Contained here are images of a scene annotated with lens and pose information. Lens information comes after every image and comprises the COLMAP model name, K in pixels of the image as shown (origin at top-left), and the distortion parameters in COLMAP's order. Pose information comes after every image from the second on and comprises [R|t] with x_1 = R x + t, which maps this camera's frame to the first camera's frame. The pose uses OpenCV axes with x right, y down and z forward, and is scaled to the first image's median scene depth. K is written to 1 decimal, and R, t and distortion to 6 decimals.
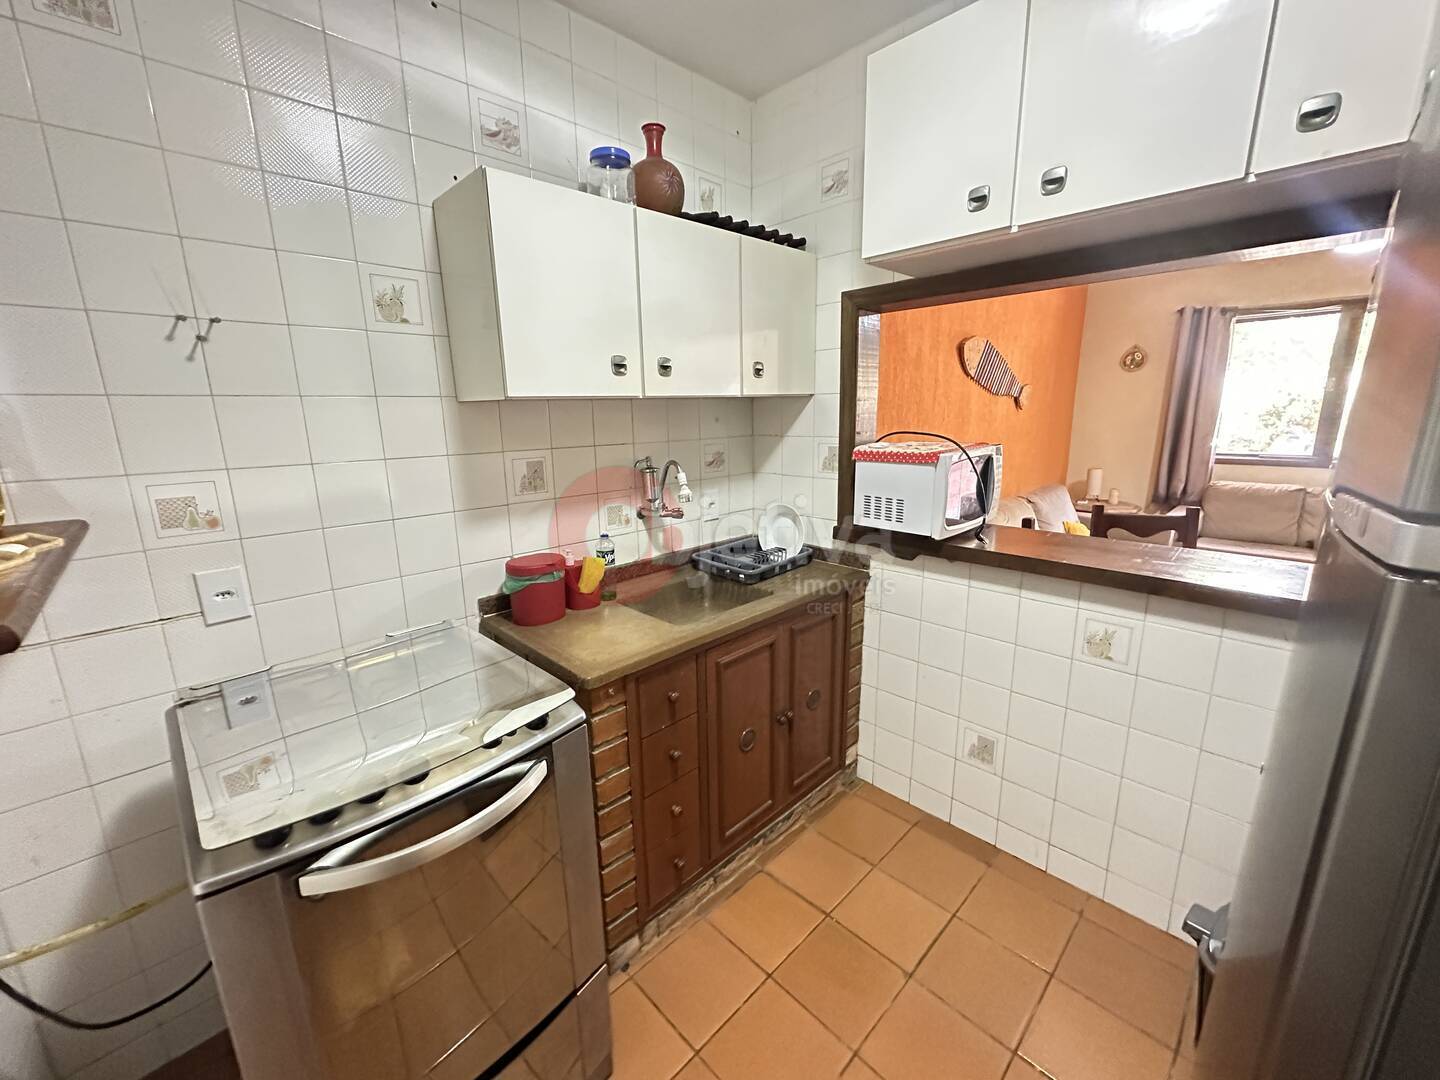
lens RADIAL K [[575.1, 0, 714.8], [0, 575.1, 539.1], [0, 0, 1]] dist [-0.003979, 0.000753]
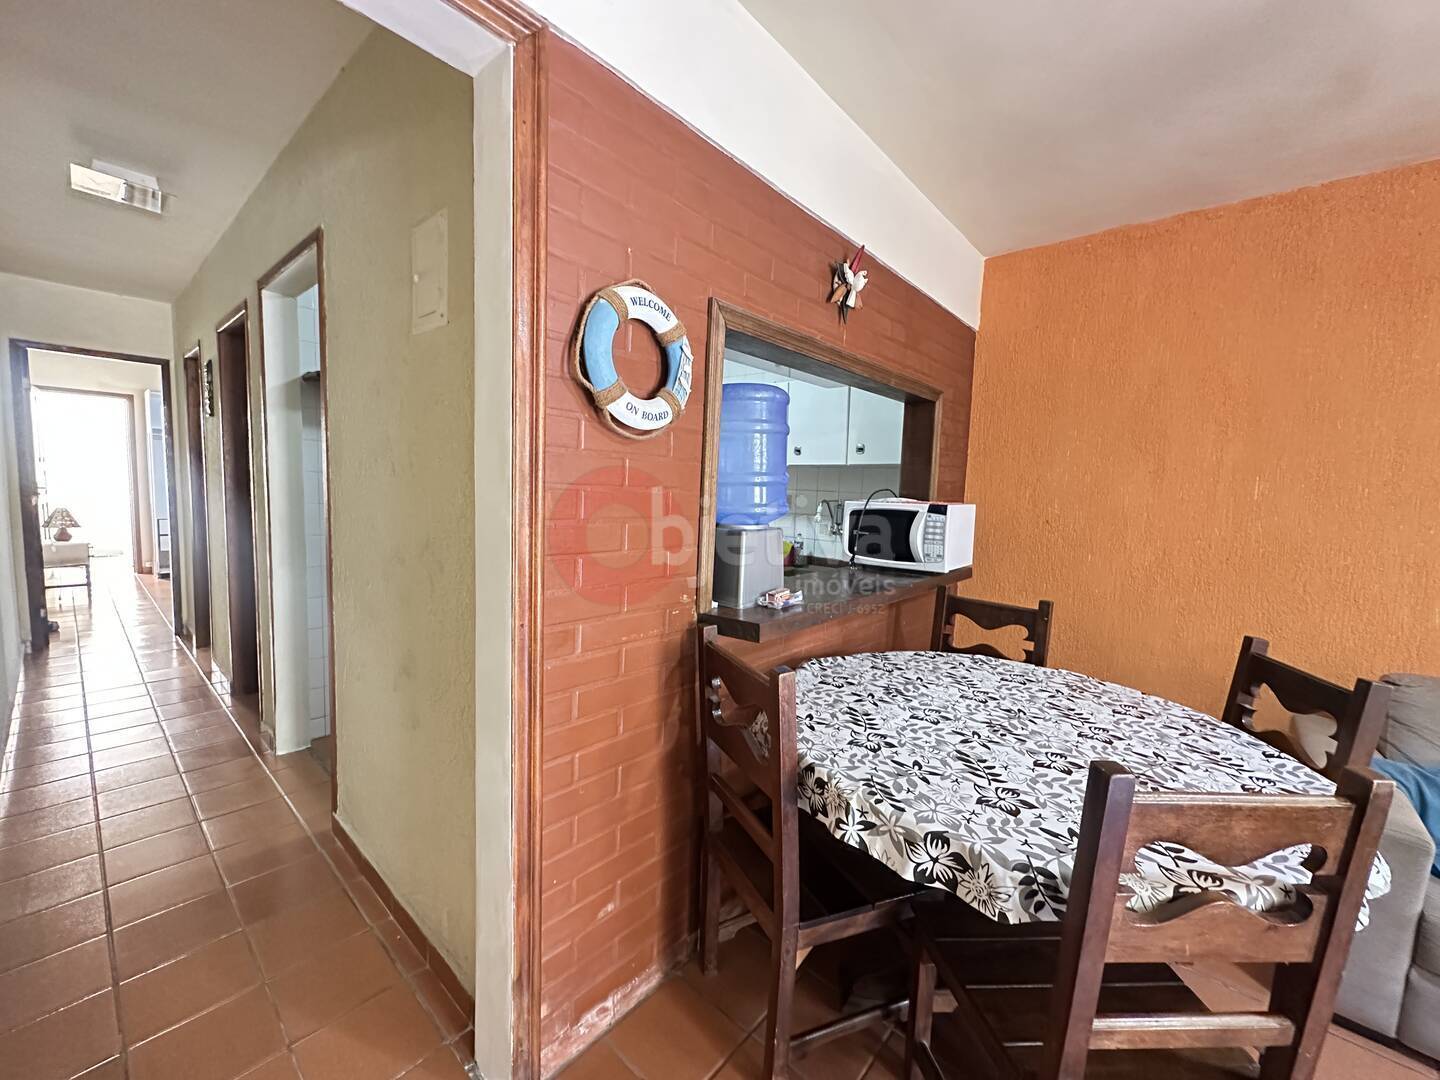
lens RADIAL K [[575.1, 0, 719.6], [0, 575.1, 540.1], [0, 0, 1]] dist [-0.003979, 0.000753]
pose [[0.080883, 0.118582, -0.989645, 0.896603], [-0.256778, 0.961862, 0.094266, -0.053629], [0.963080, 0.246494, 0.108248, 0.274629]]
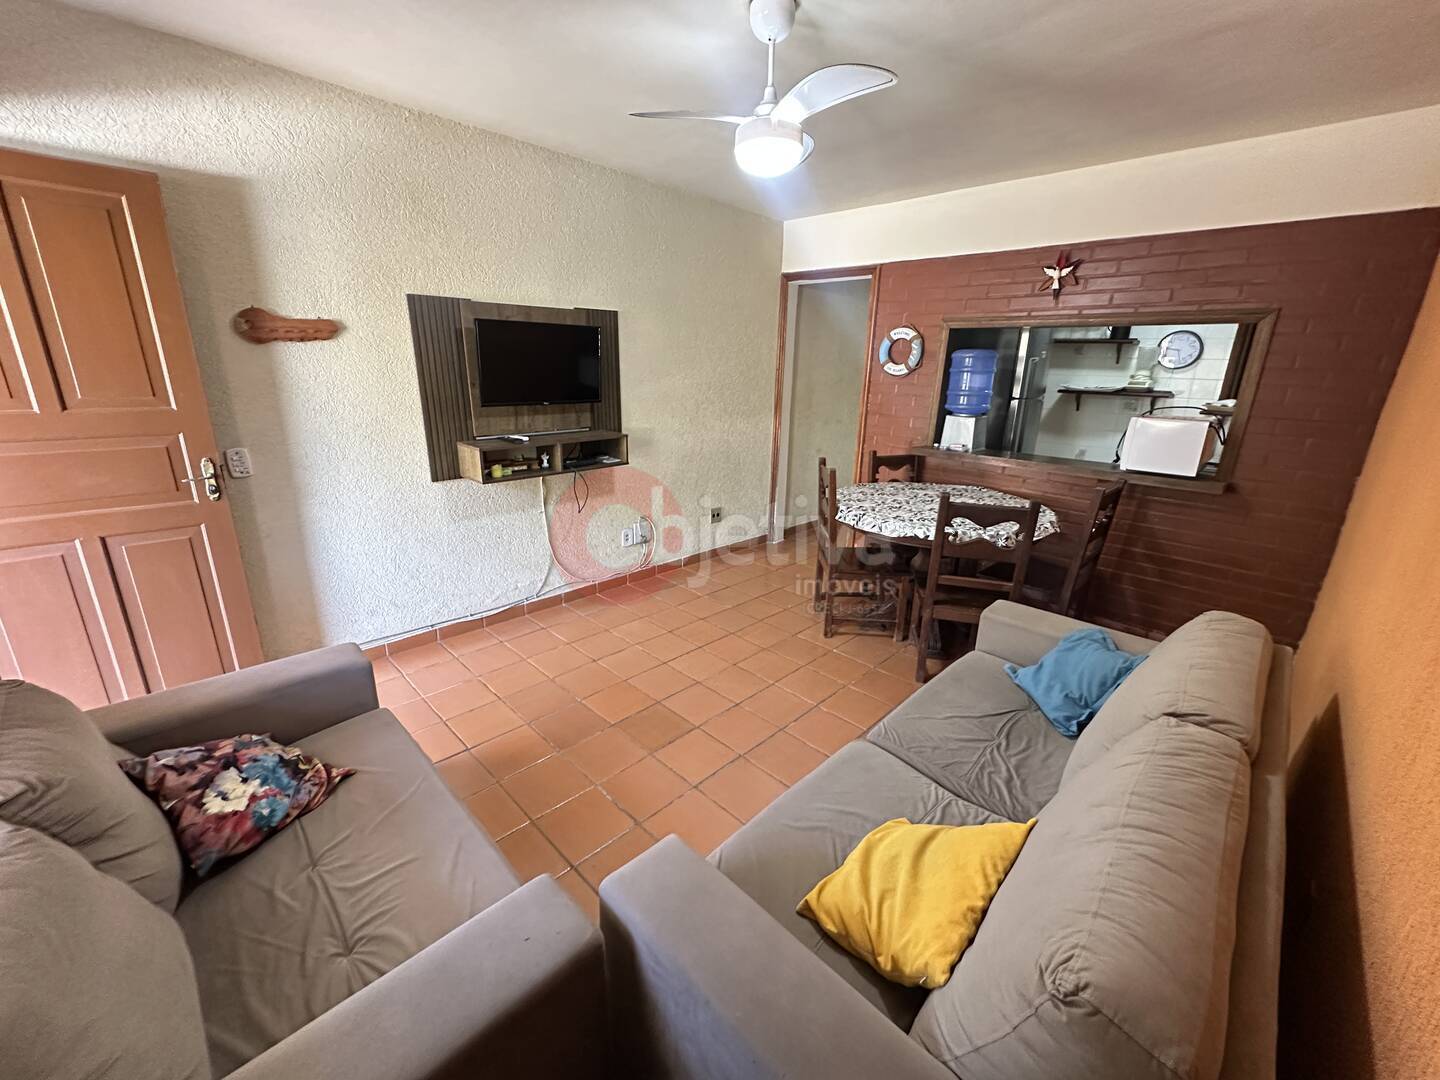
lens RADIAL K [[575.1, 0, 717.1], [0, 575.1, 537.7], [0, 0, 1]] dist [-0.003979, 0.000753]
pose [[-0.999892, -0.003293, -0.014322, 0.890660], [-0.009929, 0.869894, 0.493138, -0.343093], [0.010835, 0.493227, -0.869833, 1.363751]]
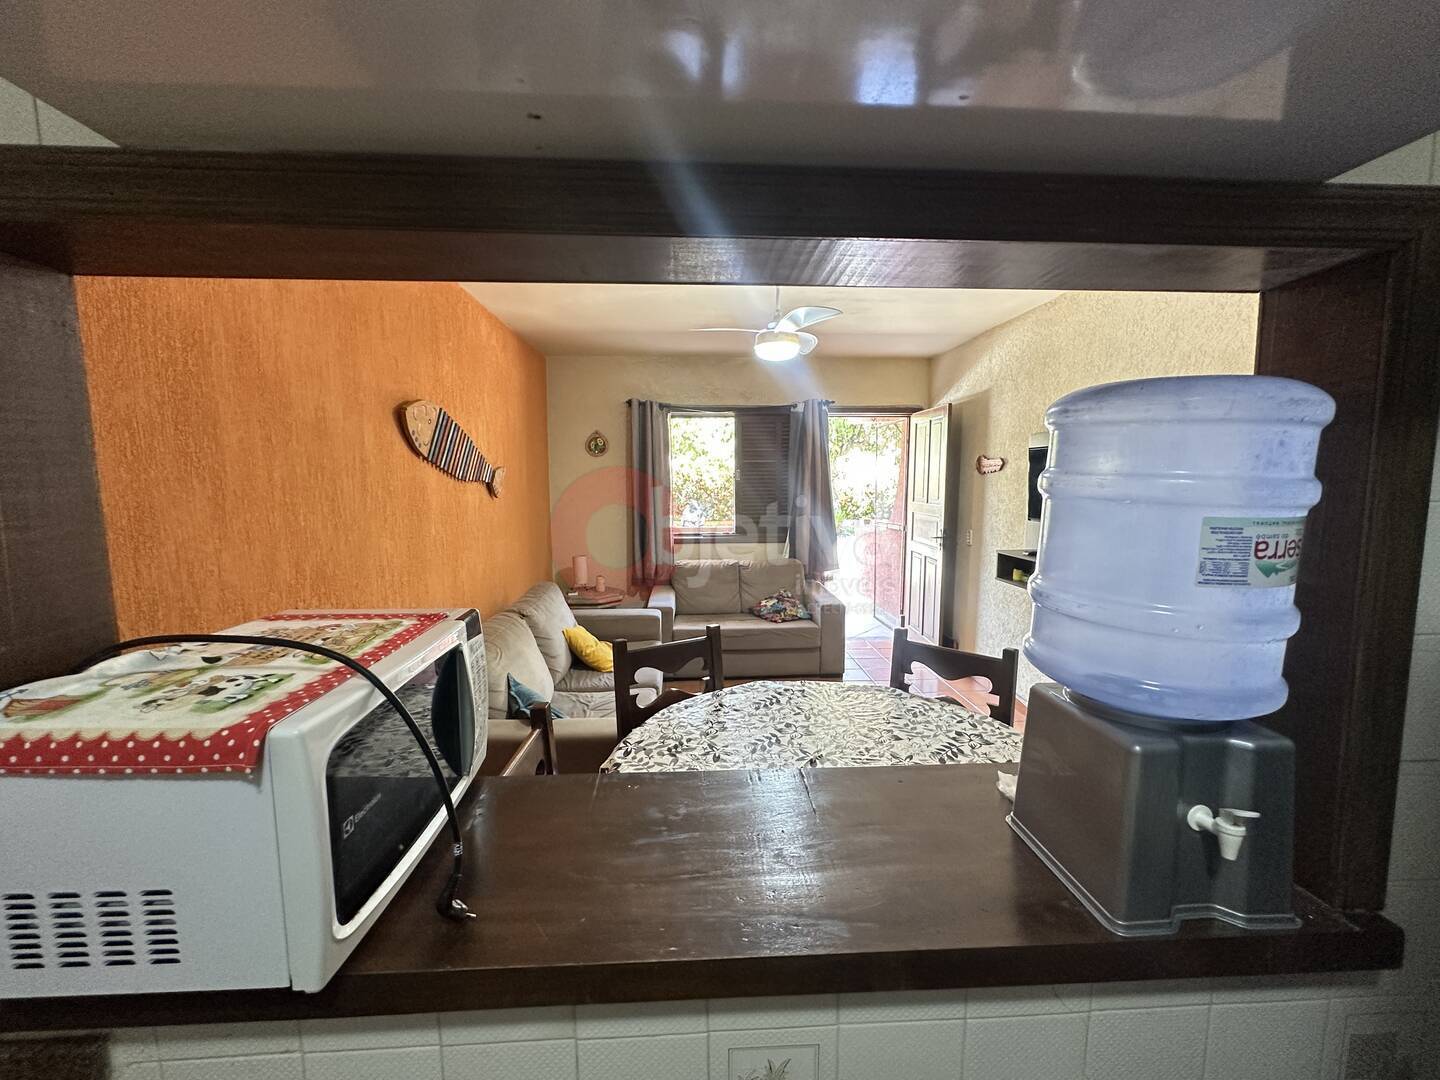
lens RADIAL K [[575.1, 0, 719.9], [0, 575.1, 539.0], [0, 0, 1]] dist [-0.003979, 0.000753]
pose [[0.657849, -0.064157, 0.750412, 0.163095], [0.156917, 0.986175, -0.053247, -0.095598], [-0.736622, 0.152780, 0.658822, 0.307564]]
